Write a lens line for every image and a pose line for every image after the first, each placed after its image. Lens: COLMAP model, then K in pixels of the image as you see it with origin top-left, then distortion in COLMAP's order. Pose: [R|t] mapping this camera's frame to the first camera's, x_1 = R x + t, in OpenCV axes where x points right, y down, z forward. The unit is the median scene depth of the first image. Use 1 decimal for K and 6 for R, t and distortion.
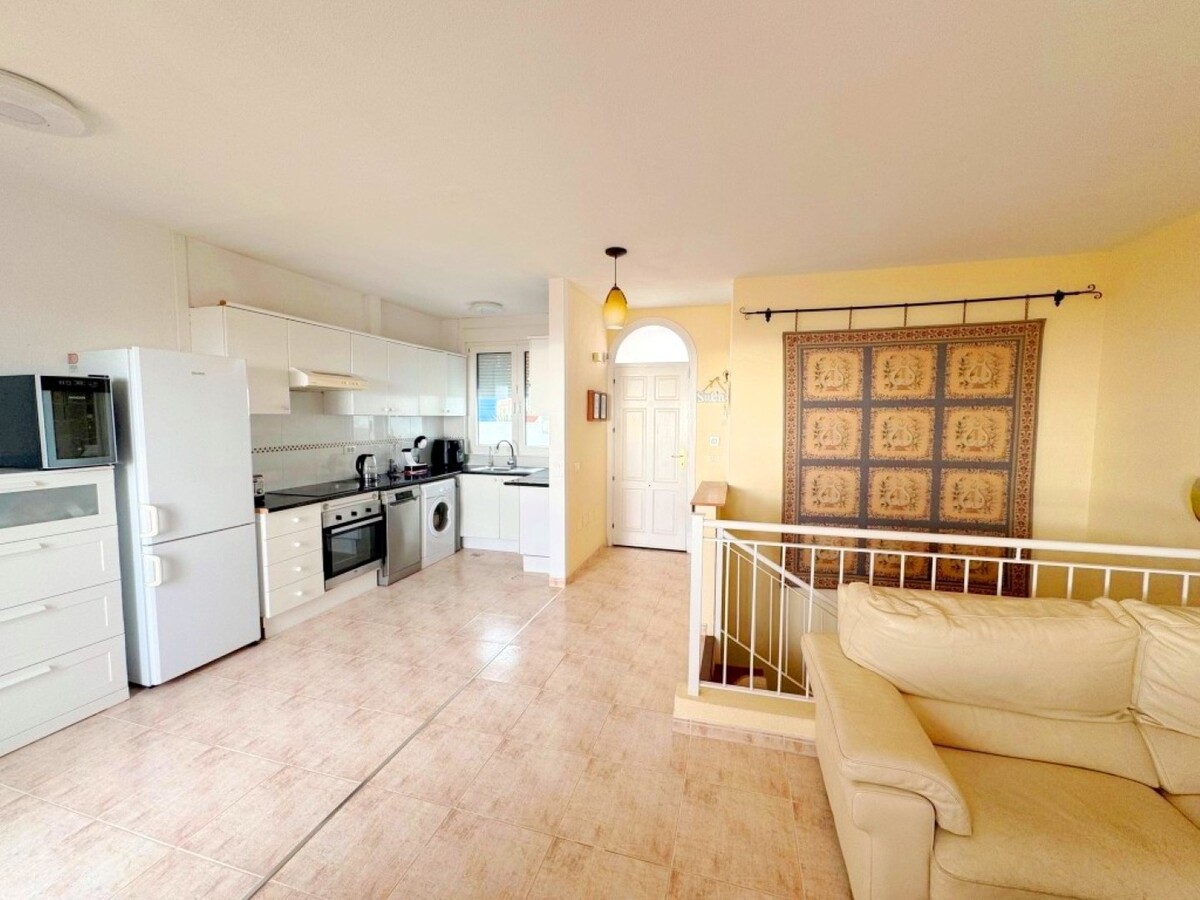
lens RADIAL K [[477.8, 0, 598.7], [0, 477.8, 449.0], [0, 0, 1]] dist [0.001202, -0.000284]
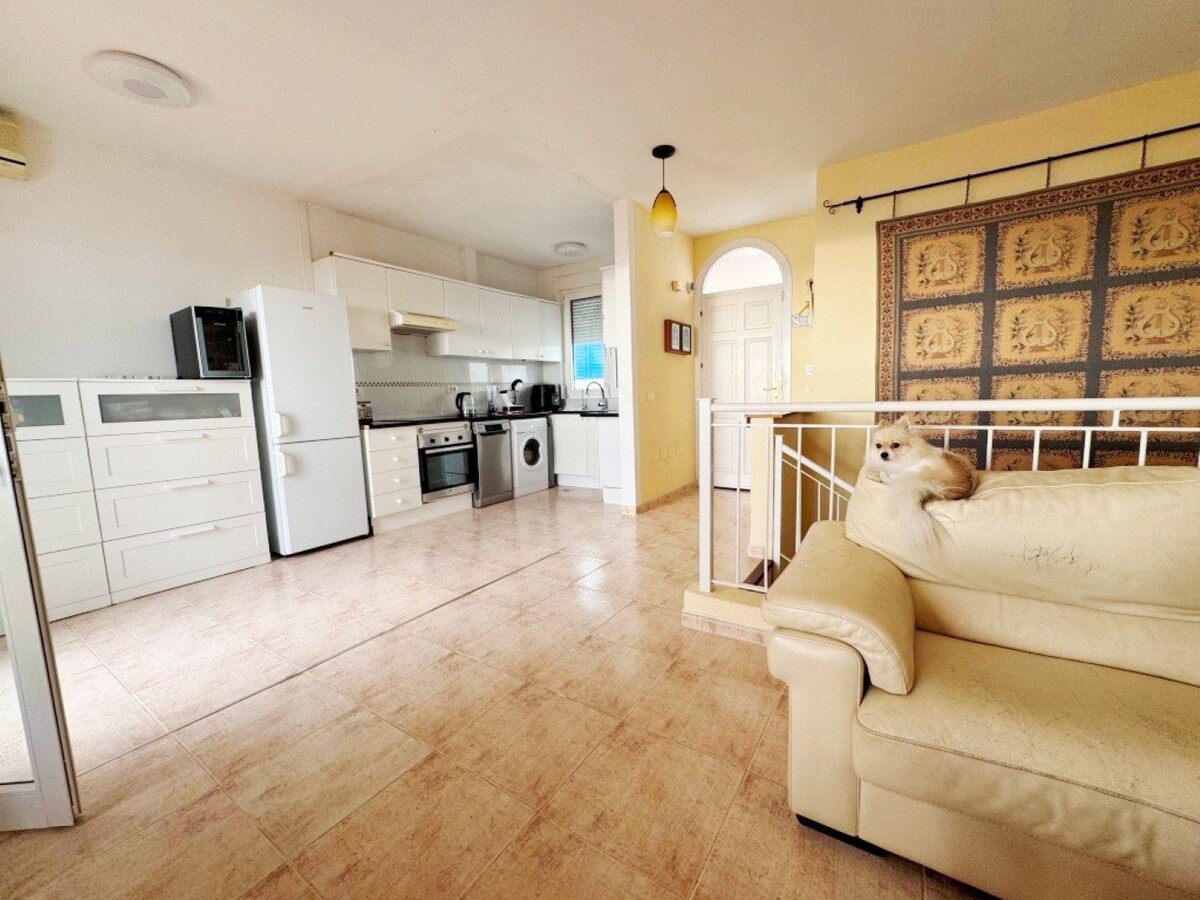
lens RADIAL K [[477.8, 0, 591.5], [0, 477.8, 443.8], [0, 0, 1]] dist [0.001202, -0.000284]
pose [[0.955141, -0.000345, -0.296152, 0.172738], [0.014973, 0.998777, 0.047126, 0.113292], [0.295774, -0.049446, 0.953977, 0.026344]]
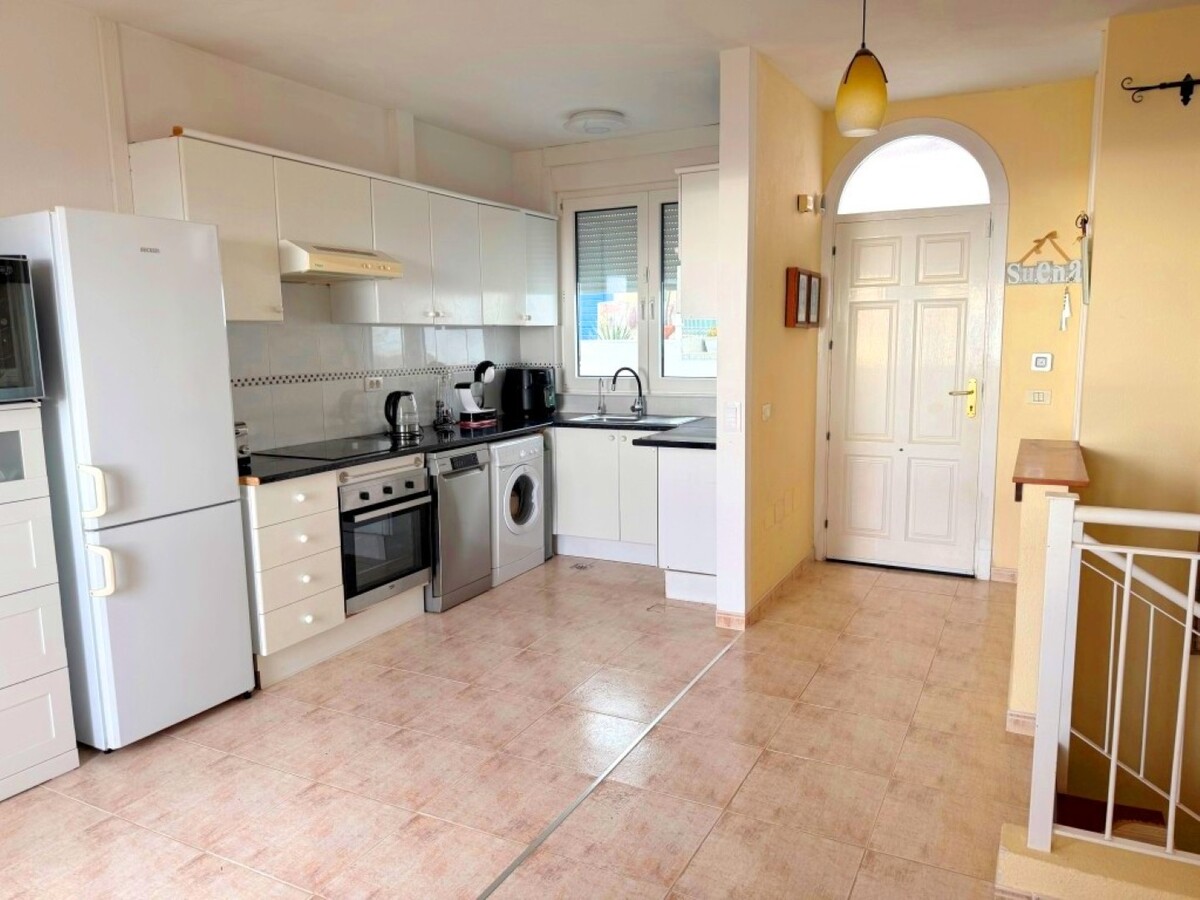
lens RADIAL K [[846.7, 0, 602.1], [0, 846.7, 453.1], [0, 0, 1]] dist [0.035205, -0.041060]
pose [[0.980659, 0.008578, -0.195534, -0.054553], [0.005822, 0.997319, 0.072949, 0.017133], [0.195635, -0.072676, 0.977980, 0.035905]]
